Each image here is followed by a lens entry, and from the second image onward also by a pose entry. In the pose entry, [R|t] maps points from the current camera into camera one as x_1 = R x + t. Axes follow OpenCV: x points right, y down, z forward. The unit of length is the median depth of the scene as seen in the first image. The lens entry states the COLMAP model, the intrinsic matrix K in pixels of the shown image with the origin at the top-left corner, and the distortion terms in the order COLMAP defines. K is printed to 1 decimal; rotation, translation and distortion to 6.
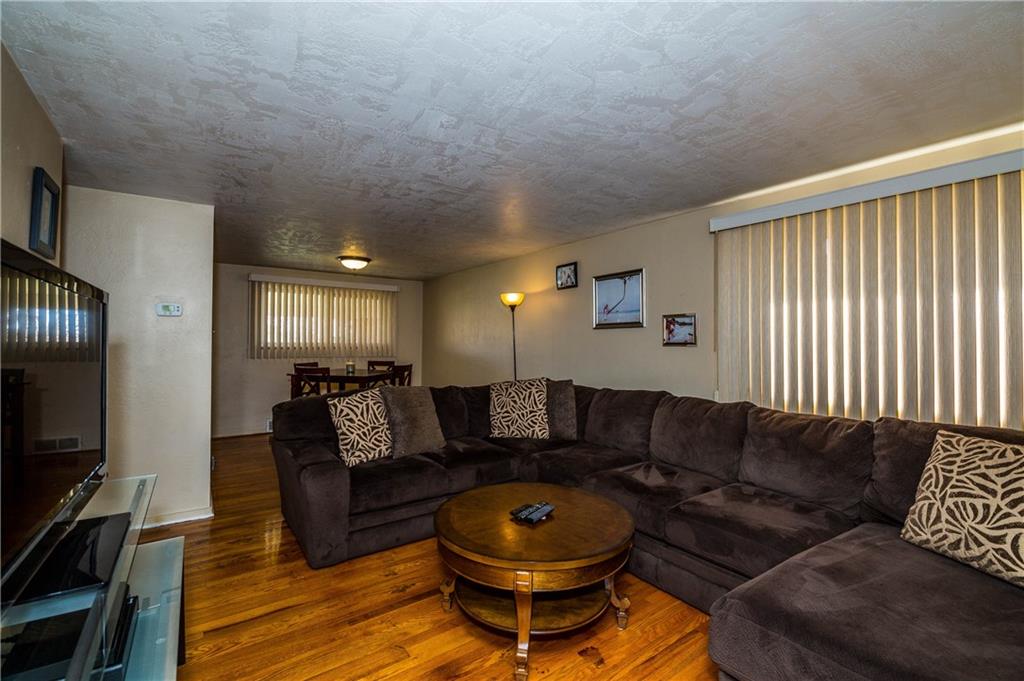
lens RADIAL K [[442.5, 0, 516.9], [0, 442.5, 338.4], [0, 0, 1]] dist [-0.010952, -0.001764]
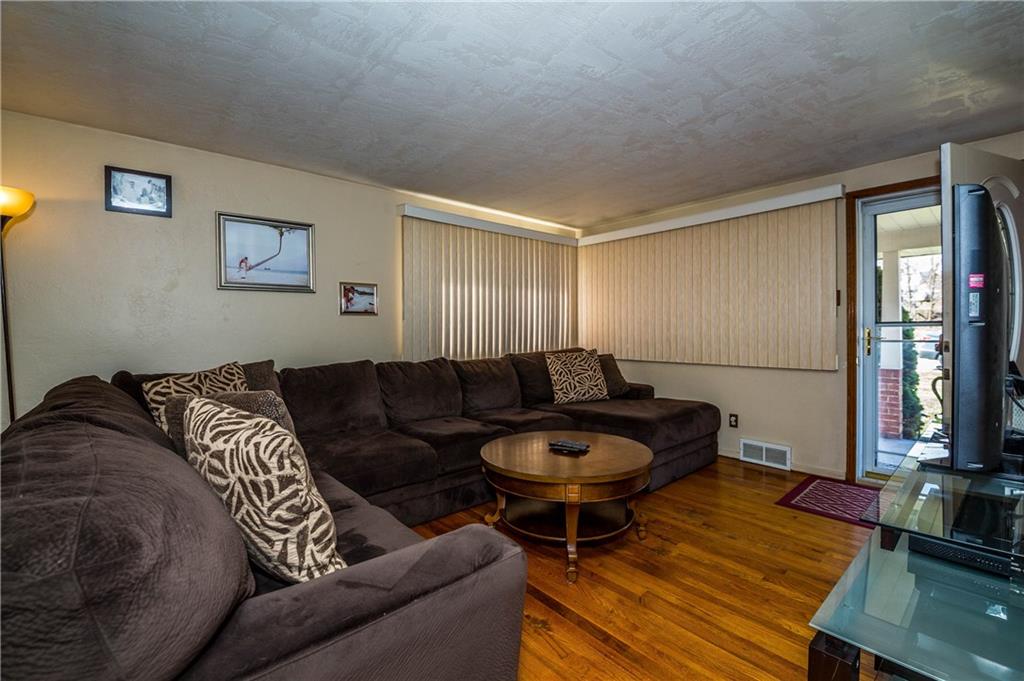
lens RADIAL K [[442.5, 0, 510.8], [0, 442.5, 336.5], [0, 0, 1]] dist [-0.010952, -0.001764]
pose [[-0.085433, -0.019927, 0.996145, -0.610240], [-0.003986, 0.999799, 0.019658, 0.041417], [-0.996336, -0.002291, -0.085495, 0.686126]]
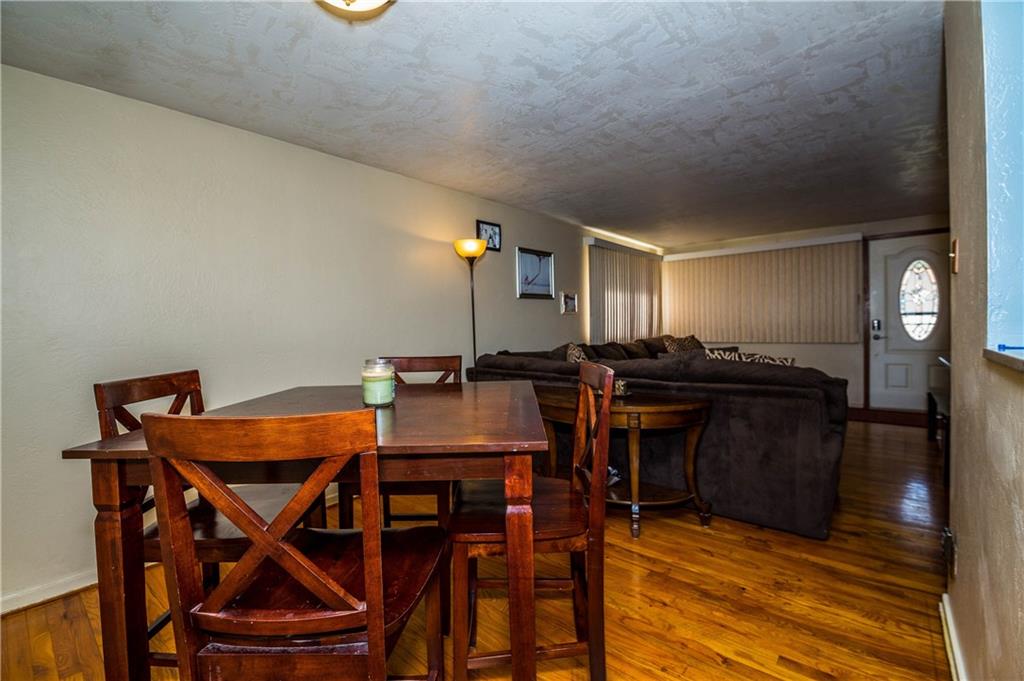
lens RADIAL K [[442.5, 0, 512.8], [0, 442.5, 338.5], [0, 0, 1]] dist [-0.010952, -0.001764]
pose [[-0.242774, -0.024168, 0.969782, -0.930678], [0.015529, 0.999465, 0.028795, 0.049148], [-0.969958, 0.022050, -0.242269, 1.422789]]
